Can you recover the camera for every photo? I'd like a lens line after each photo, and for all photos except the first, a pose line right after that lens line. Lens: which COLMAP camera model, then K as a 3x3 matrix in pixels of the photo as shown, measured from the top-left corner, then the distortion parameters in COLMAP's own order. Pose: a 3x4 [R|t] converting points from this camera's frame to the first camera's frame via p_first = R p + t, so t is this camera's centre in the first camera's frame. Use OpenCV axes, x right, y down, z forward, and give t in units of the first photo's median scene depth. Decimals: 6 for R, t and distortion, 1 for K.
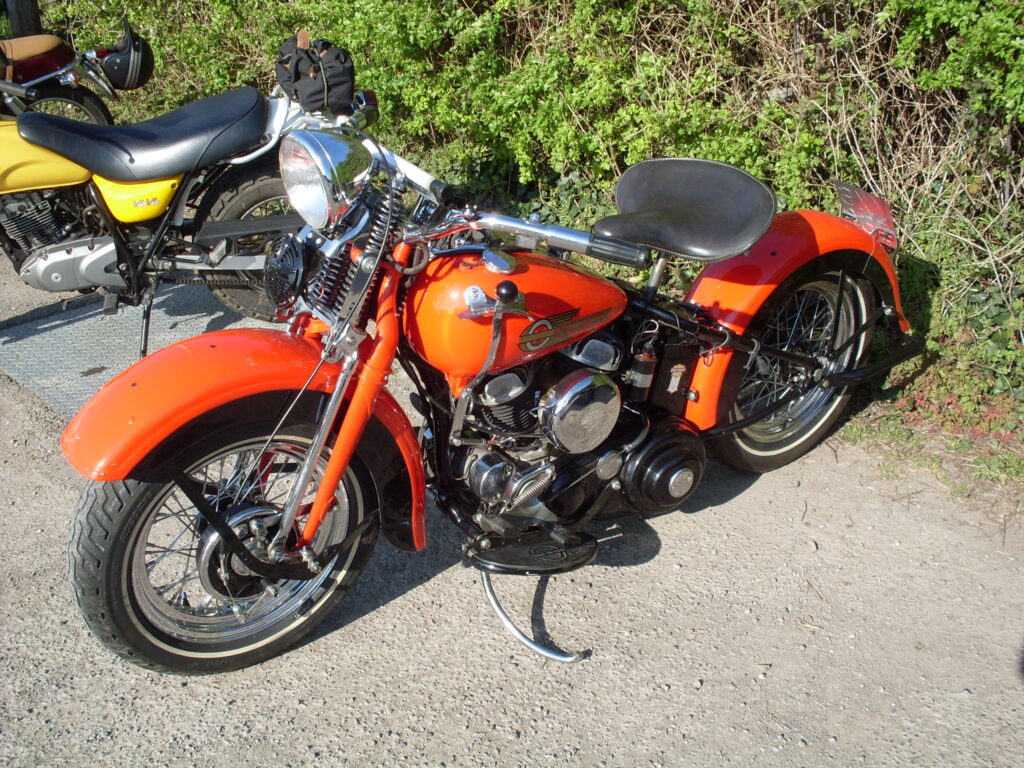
lens RADIAL K [[1151.9, 0, 512.0], [0, 1151.9, 384.0], [0, 0, 1]] dist [-0.264670, 0.402461]
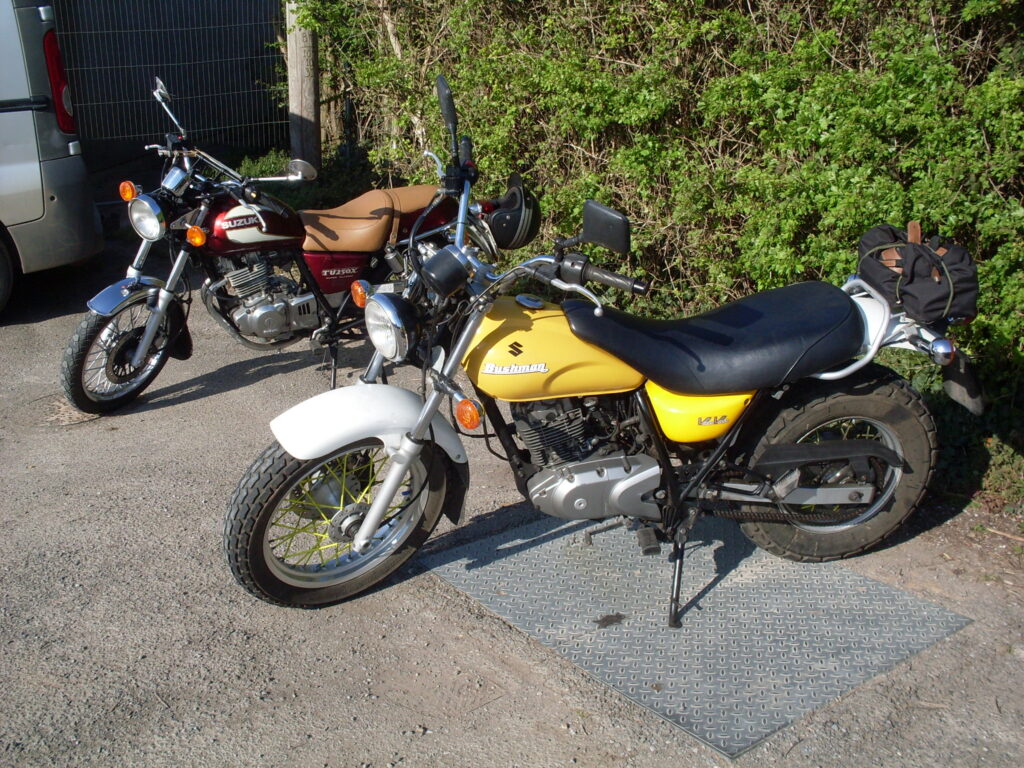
lens RADIAL K [[1151.9, 0, 512.0], [0, 1151.9, 384.0], [0, 0, 1]] dist [-0.264670, 0.402461]
pose [[0.992339, 0.050440, -0.112779, -0.369532], [-0.063530, 0.991255, -0.115662, -0.082563], [0.105958, 0.121941, 0.986865, 0.172778]]
